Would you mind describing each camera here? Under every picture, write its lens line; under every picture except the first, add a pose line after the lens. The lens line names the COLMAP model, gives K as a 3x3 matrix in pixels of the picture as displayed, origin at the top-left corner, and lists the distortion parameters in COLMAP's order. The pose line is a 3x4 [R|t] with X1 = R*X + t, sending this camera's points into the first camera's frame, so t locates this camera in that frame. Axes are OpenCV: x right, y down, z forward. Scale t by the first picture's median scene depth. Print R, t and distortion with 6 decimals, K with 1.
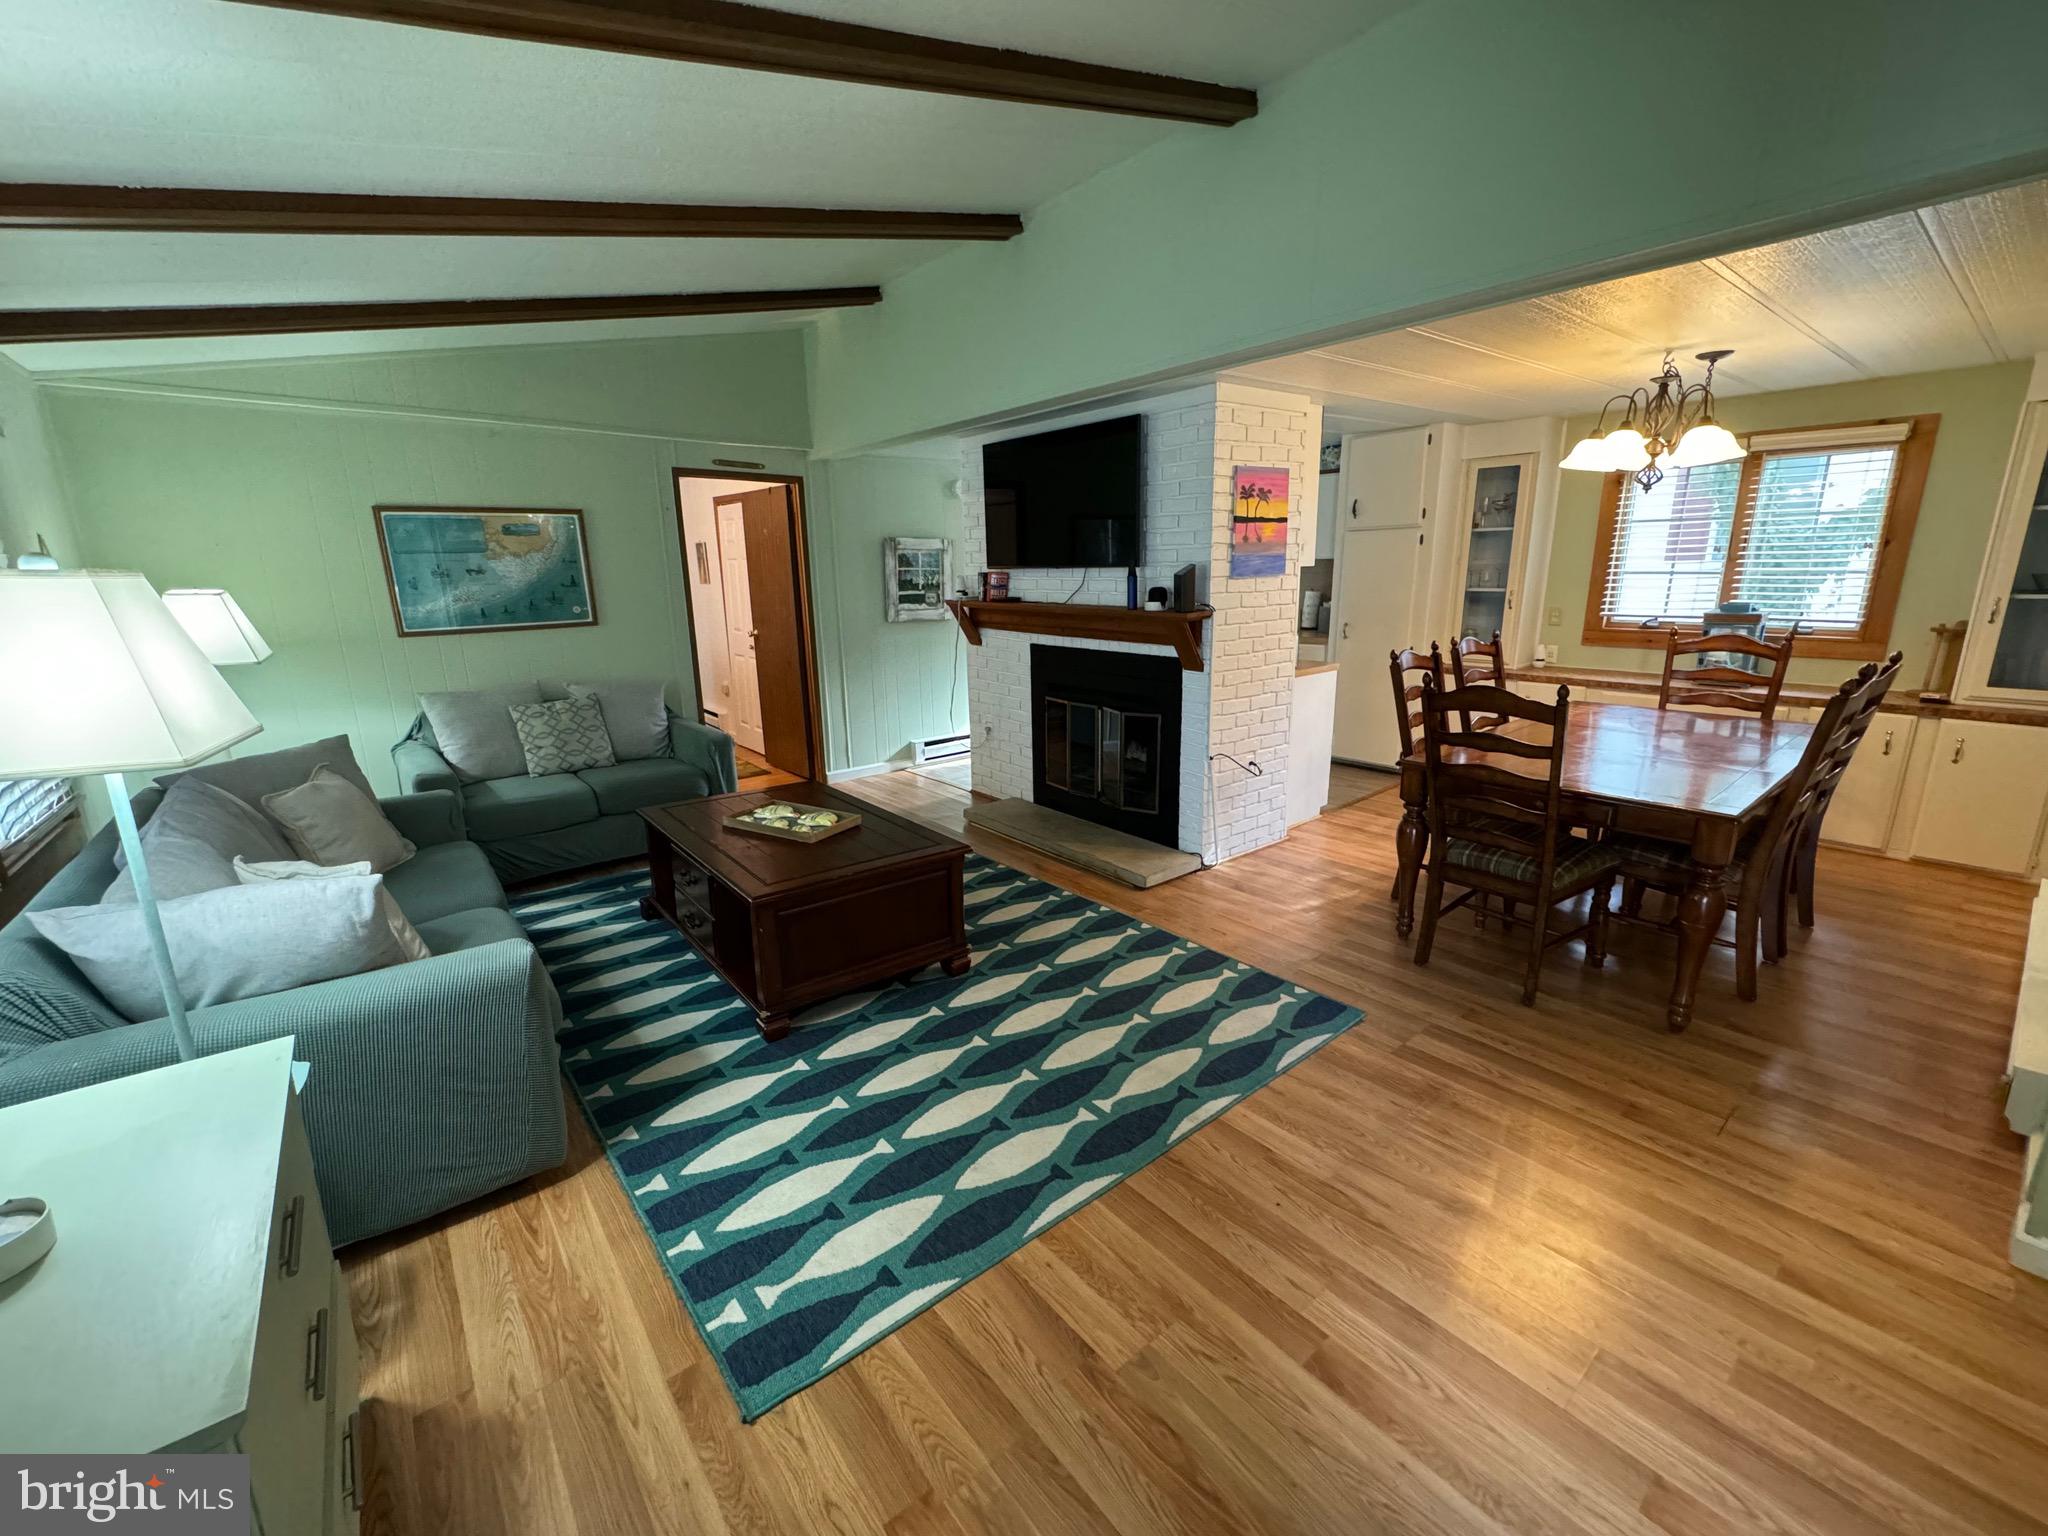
lens RADIAL K [[834.0, 0, 1022.1], [0, 834.0, 769.7], [0, 0, 1]] dist [-0.005066, 0.001109]
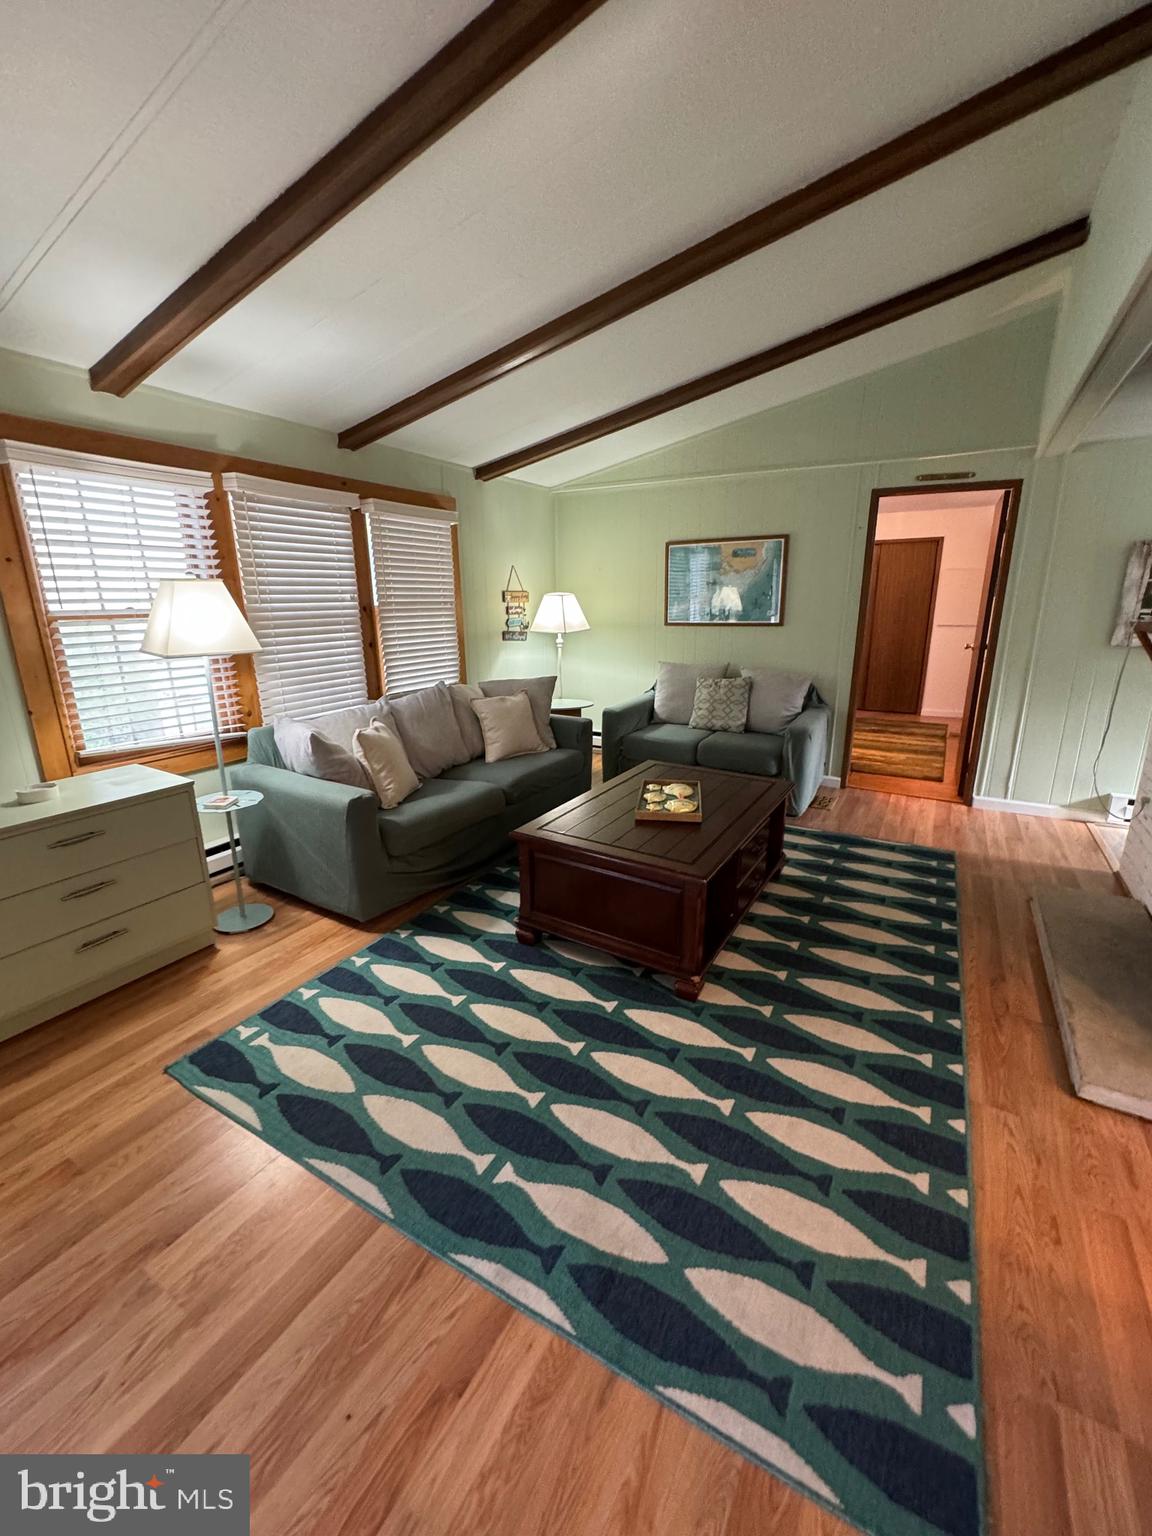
lens RADIAL K [[625.5, 0, 575.2], [0, 625.5, 767.1], [0, 0, 1]] dist [-0.005066, 0.001109]
pose [[0.348458, 0.258925, -0.900852, 0.374374], [-0.218036, 0.957116, 0.190759, -0.099685], [0.911613, 0.129947, 0.389969, 0.452829]]
